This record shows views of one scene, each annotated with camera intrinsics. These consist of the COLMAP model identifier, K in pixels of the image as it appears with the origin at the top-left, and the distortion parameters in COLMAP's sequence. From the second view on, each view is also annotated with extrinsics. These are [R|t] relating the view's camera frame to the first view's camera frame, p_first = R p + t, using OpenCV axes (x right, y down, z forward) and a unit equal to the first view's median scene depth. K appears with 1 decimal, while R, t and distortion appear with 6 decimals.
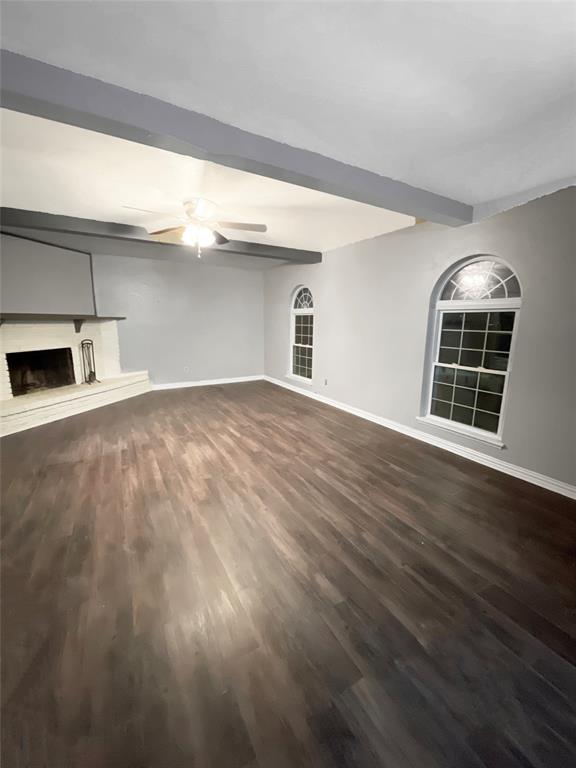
lens RADIAL K [[309.3, 0, 289.7], [0, 309.3, 382.3], [0, 0, 1]] dist [-0.005412, 0.001613]
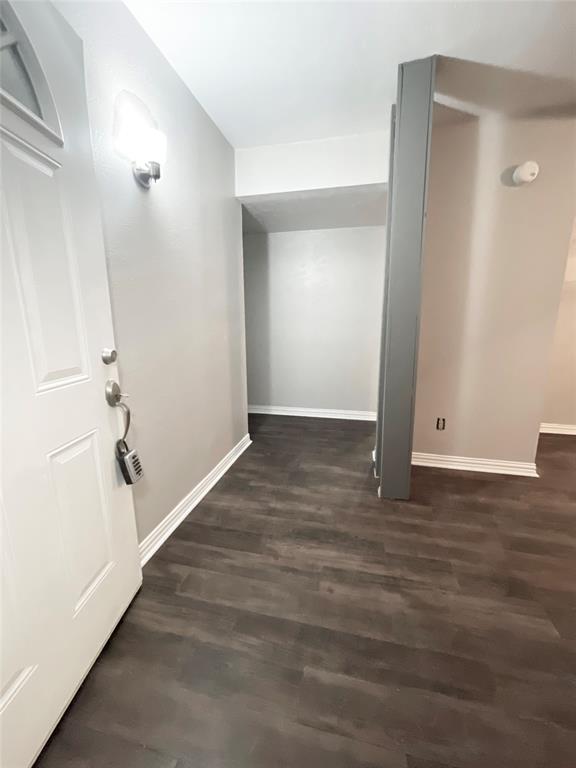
lens RADIAL K [[309.3, 0, 292.4], [0, 309.3, 385.9], [0, 0, 1]] dist [-0.005412, 0.001613]
pose [[-0.672856, 0.144659, -0.725492, 0.477389], [-0.152177, 0.932656, 0.327102, 0.008918], [0.723953, 0.330496, -0.605529, 0.241998]]
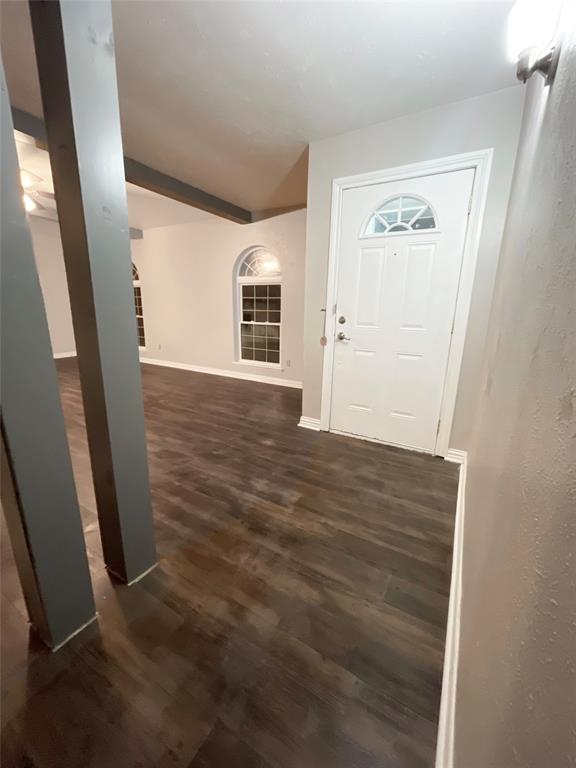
lens RADIAL K [[309.3, 0, 291.6], [0, 309.3, 382.4], [0, 0, 1]] dist [-0.005412, 0.001613]
pose [[0.866071, -0.109994, 0.487671, -0.045759], [0.085213, 0.993700, 0.072795, 0.129526], [-0.492605, -0.021489, 0.869987, -0.344832]]
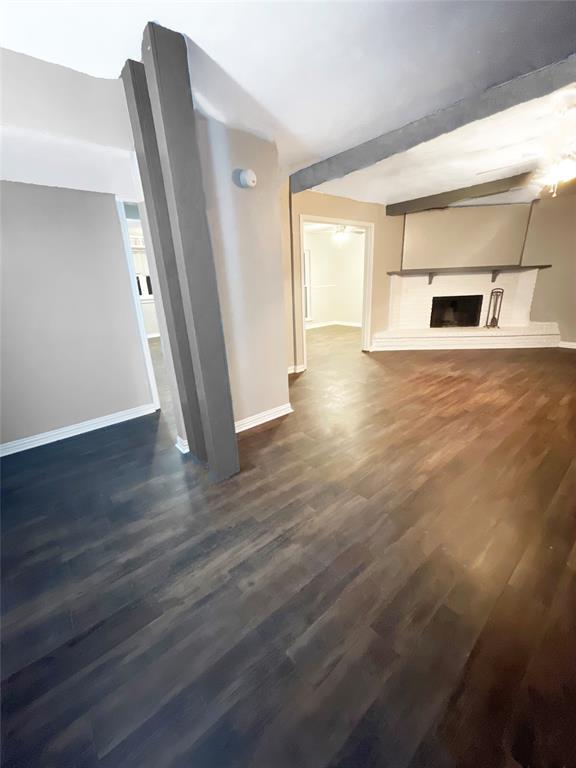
lens RADIAL K [[309.3, 0, 290.5], [0, 309.3, 383.6], [0, 0, 1]] dist [-0.005412, 0.001613]
pose [[0.183858, 0.299738, -0.936137, 0.515200], [-0.148952, 0.949870, 0.274881, -0.005566], [0.971601, 0.088901, 0.219288, 0.064386]]
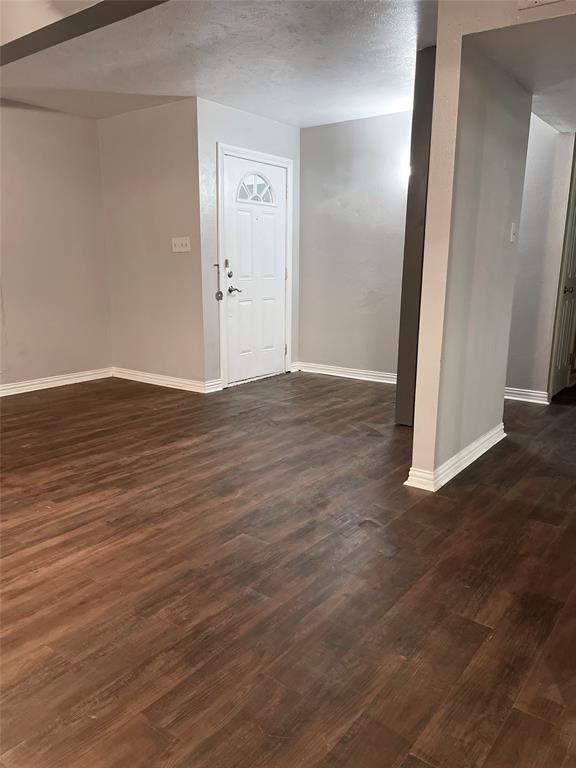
lens RADIAL K [[580.4, 0, 285.9], [0, 580.4, 388.1], [0, 0, 1]] dist [0.032647, -0.009771]
pose [[-0.391235, -0.205441, 0.897067, -1.019368], [0.169751, 0.941929, 0.289748, -0.088901], [-0.904500, 0.265638, -0.333642, 0.700872]]
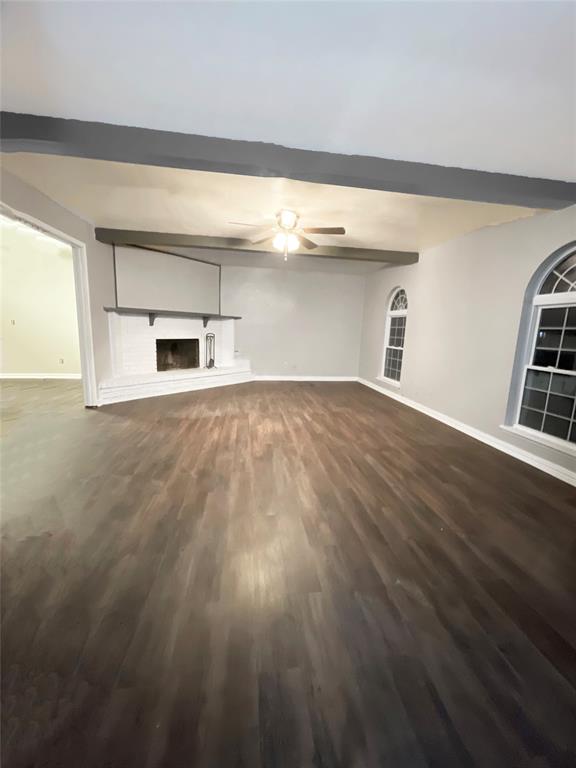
lens RADIAL K [[309.3, 0, 289.6], [0, 309.3, 382.1], [0, 0, 1]] dist [-0.005412, 0.001613]
pose [[0.927102, 0.087567, -0.364438, 0.165130], [-0.099891, 0.994884, -0.015063, 0.065669], [0.361254, 0.050369, 0.931106, -0.061236]]
